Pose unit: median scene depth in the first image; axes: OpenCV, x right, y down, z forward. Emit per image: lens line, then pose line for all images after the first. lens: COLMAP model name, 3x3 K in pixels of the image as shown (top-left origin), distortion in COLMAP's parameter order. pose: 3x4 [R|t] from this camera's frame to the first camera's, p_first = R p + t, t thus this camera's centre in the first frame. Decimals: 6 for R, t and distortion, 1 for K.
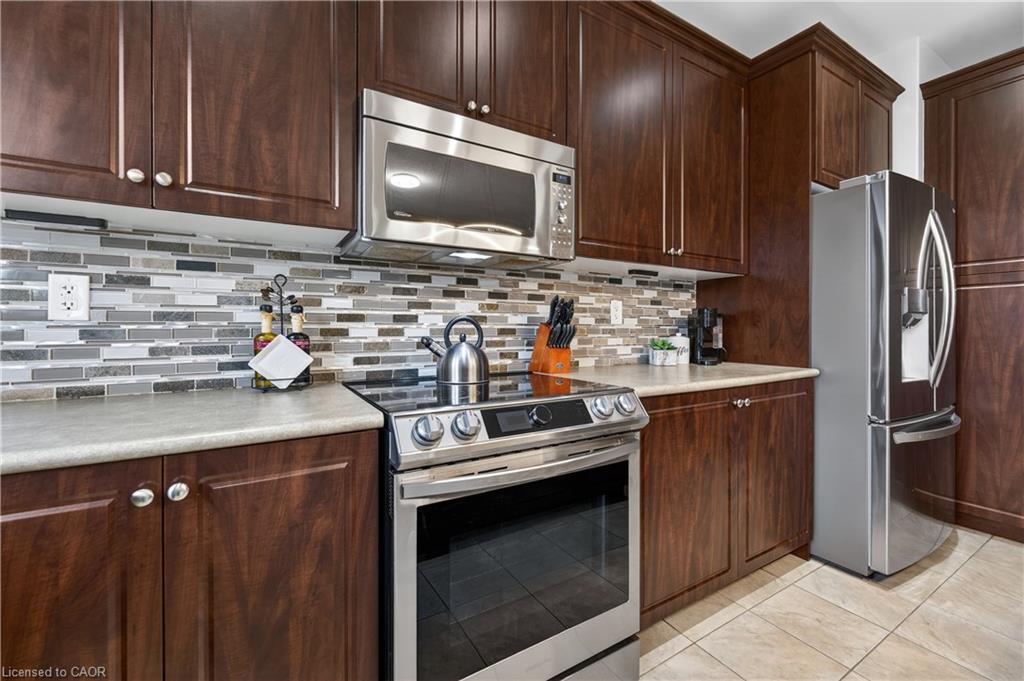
lens RADIAL K [[412.9, 0, 500.4], [0, 412.9, 330.6], [0, 0, 1]] dist [-0.003219, 0.001714]
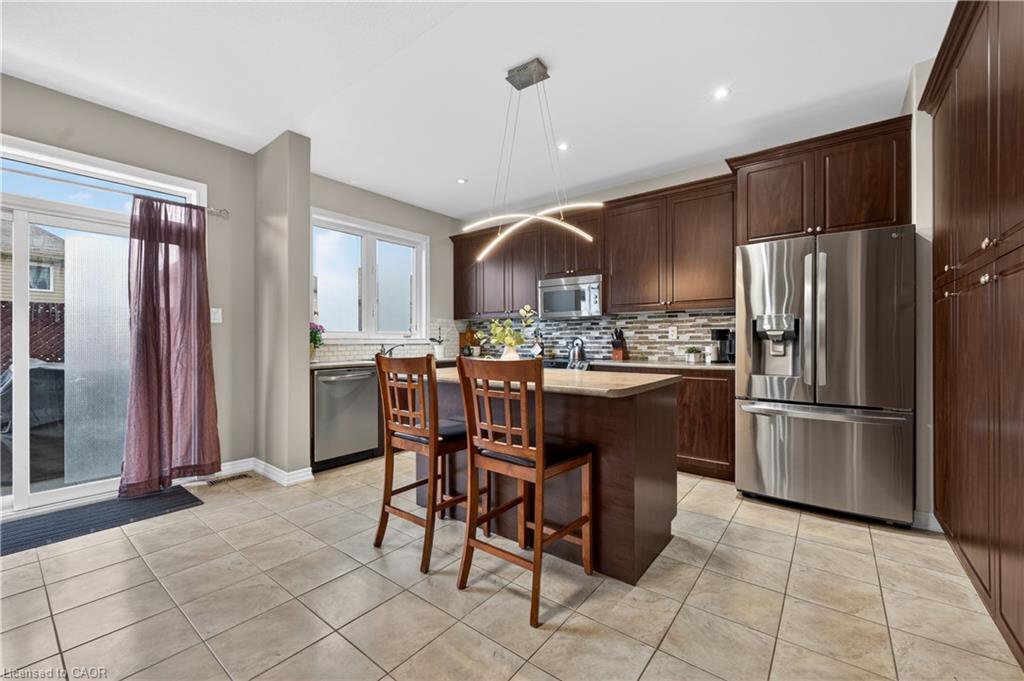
lens RADIAL K [[412.9, 0, 508.7], [0, 412.9, 343.6], [0, 0, 1]] dist [-0.003219, 0.001714]
pose [[0.359132, 0.003786, -0.933279, 2.913985], [-0.003850, 0.999989, 0.002575, 0.005868], [0.933279, 0.002669, 0.359142, -0.619827]]
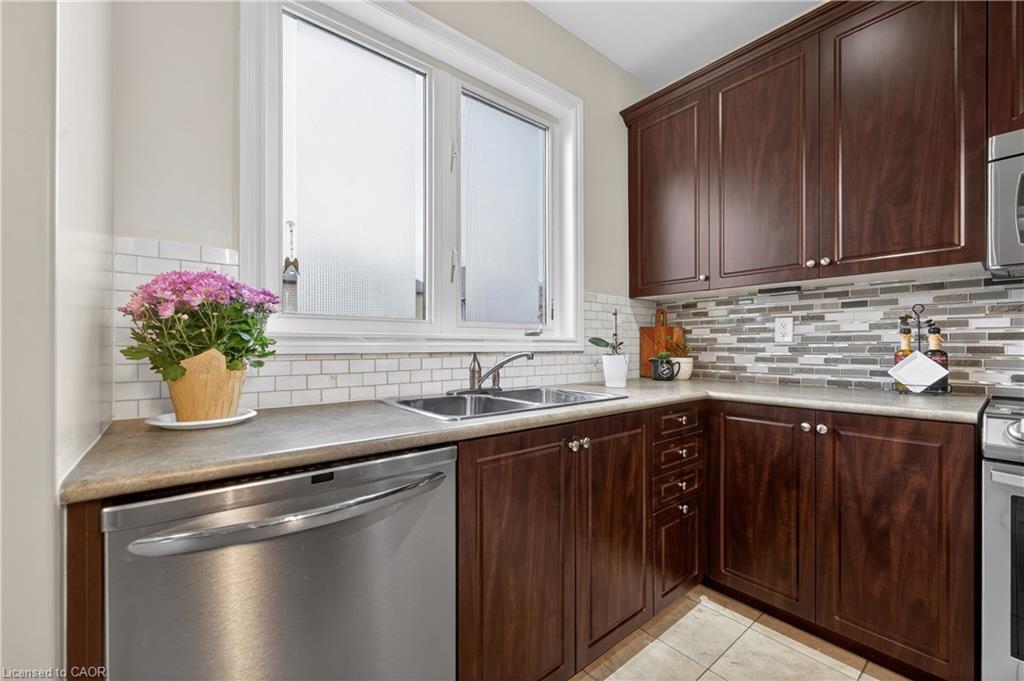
lens RADIAL K [[412.9, 0, 513.2], [0, 412.9, 345.8], [0, 0, 1]] dist [-0.003219, 0.001714]
pose [[0.149860, -0.002323, -0.988704, 0.544091], [-0.005722, 0.999978, -0.003217, 0.004426], [0.988691, 0.006139, 0.149844, -0.435629]]
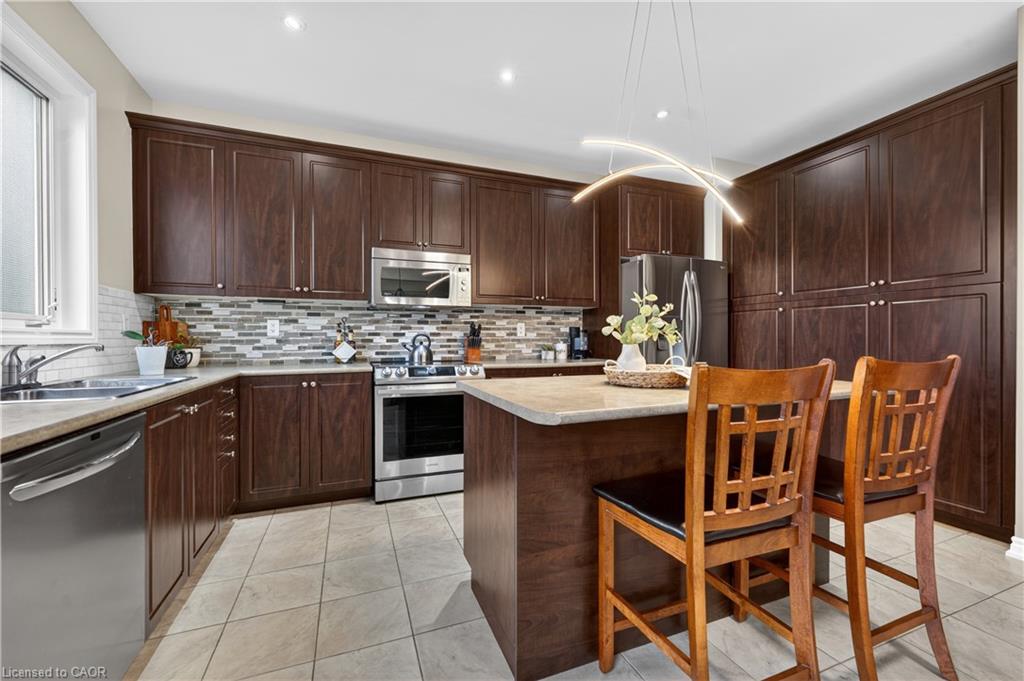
lens RADIAL K [[412.9, 0, 503.7], [0, 412.9, 341.8], [0, 0, 1]] dist [-0.003219, 0.001714]
pose [[0.985951, -0.001866, -0.167026, 0.834221], [0.001928, 0.999998, 0.000208, 0.014116], [0.167026, -0.000527, 0.985952, -1.299484]]
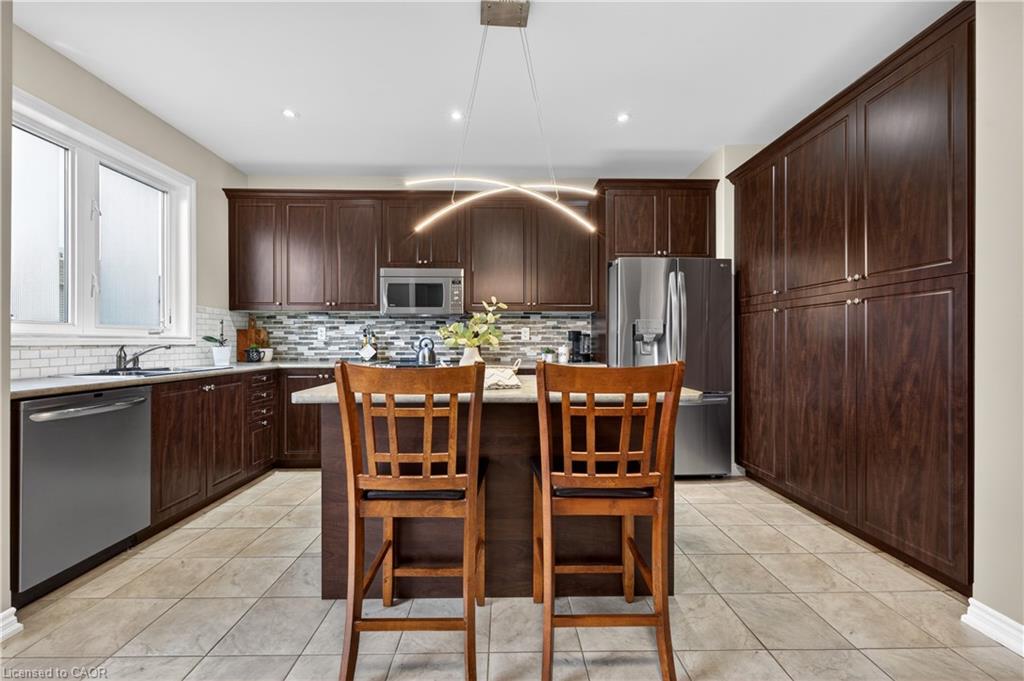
lens RADIAL K [[412.9, 0, 508.1], [0, 412.9, 342.7], [0, 0, 1]] dist [-0.003219, 0.001714]
pose [[0.866869, 0.001433, -0.498534, 1.934076], [-0.003999, 0.999984, -0.004080, 0.009538], [0.498521, 0.005530, 0.866860, -1.181176]]
